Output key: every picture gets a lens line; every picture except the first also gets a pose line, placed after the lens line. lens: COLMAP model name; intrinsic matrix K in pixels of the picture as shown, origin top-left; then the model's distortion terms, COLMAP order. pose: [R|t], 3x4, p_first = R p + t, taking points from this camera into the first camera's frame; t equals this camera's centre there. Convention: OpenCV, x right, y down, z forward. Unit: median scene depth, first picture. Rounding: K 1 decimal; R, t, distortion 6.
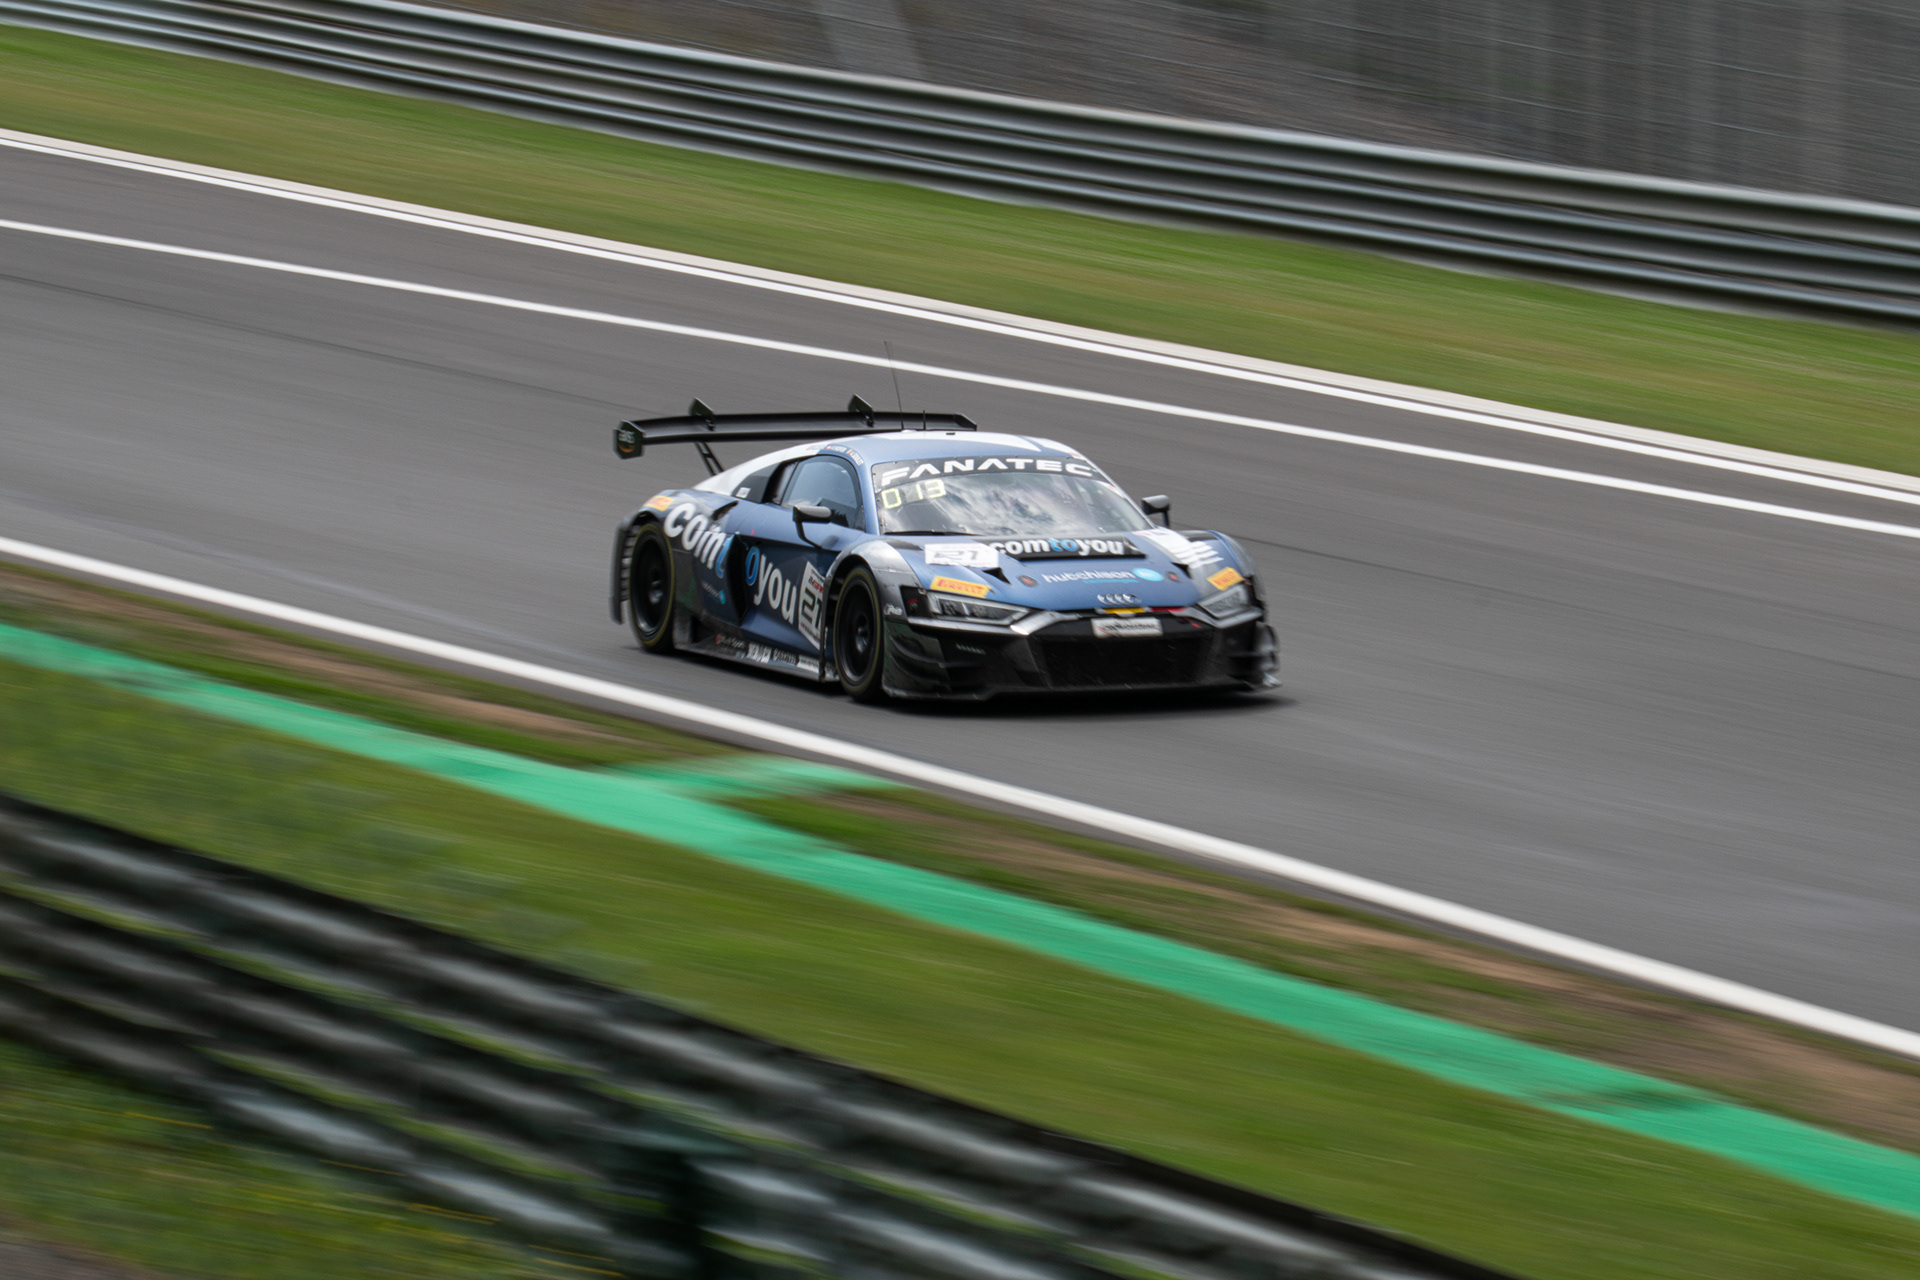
lens RADIAL K [[12651.1, 0, 1004.1], [0, 12651.1, 801.9], [0, 0, 1]] dist [2.015259, 0.000000]
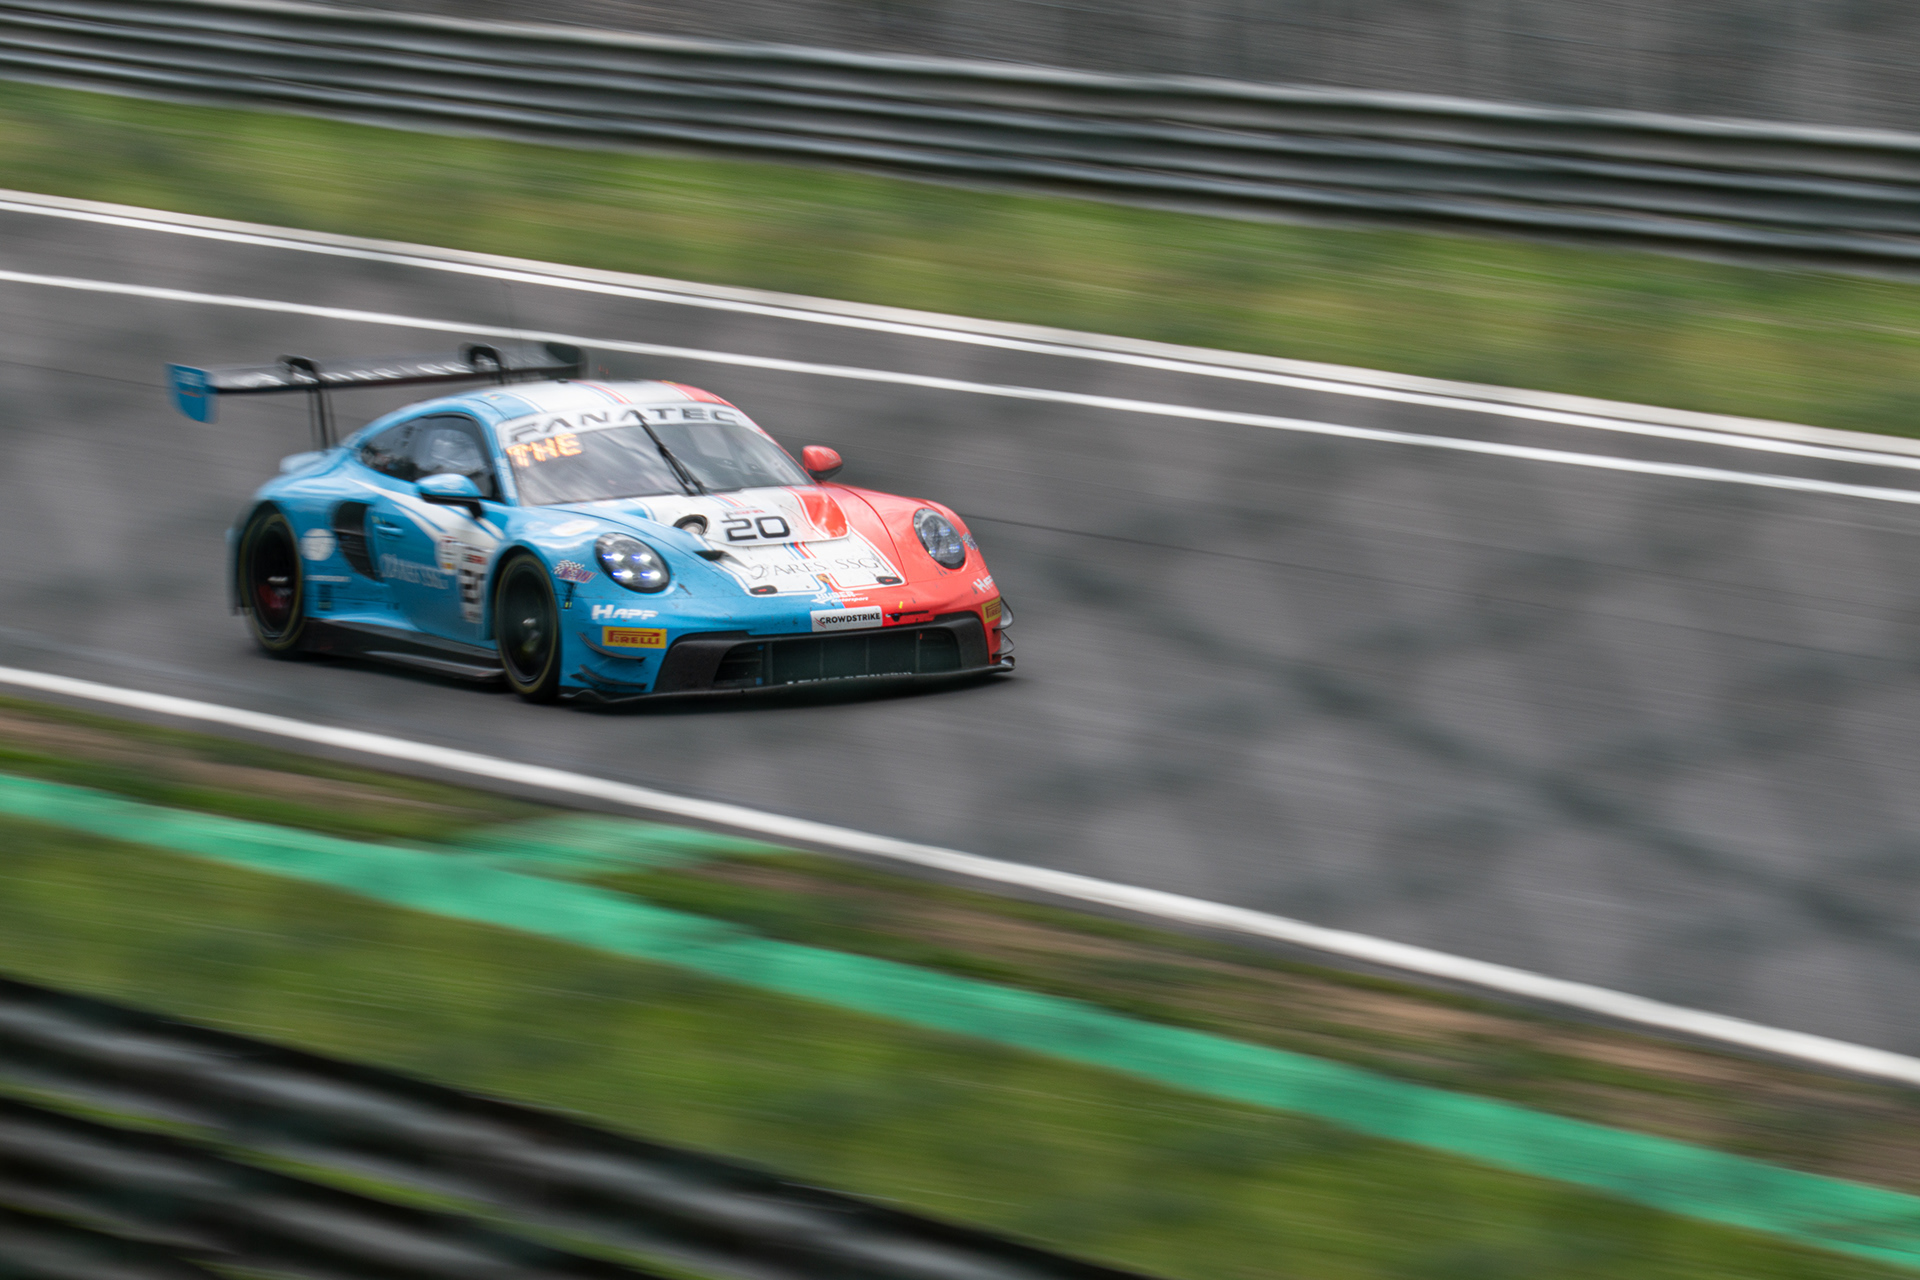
lens RADIAL K [[12651.1, 0, 923.0], [0, 12651.1, 733.7], [0, 0, 1]] dist [2.015259, 0.000000]
pose [[0.996400, -0.052995, 0.066172, -0.045409], [0.052662, 0.998590, 0.006759, -0.011886], [-0.066437, -0.003249, 0.997785, 0.104347]]
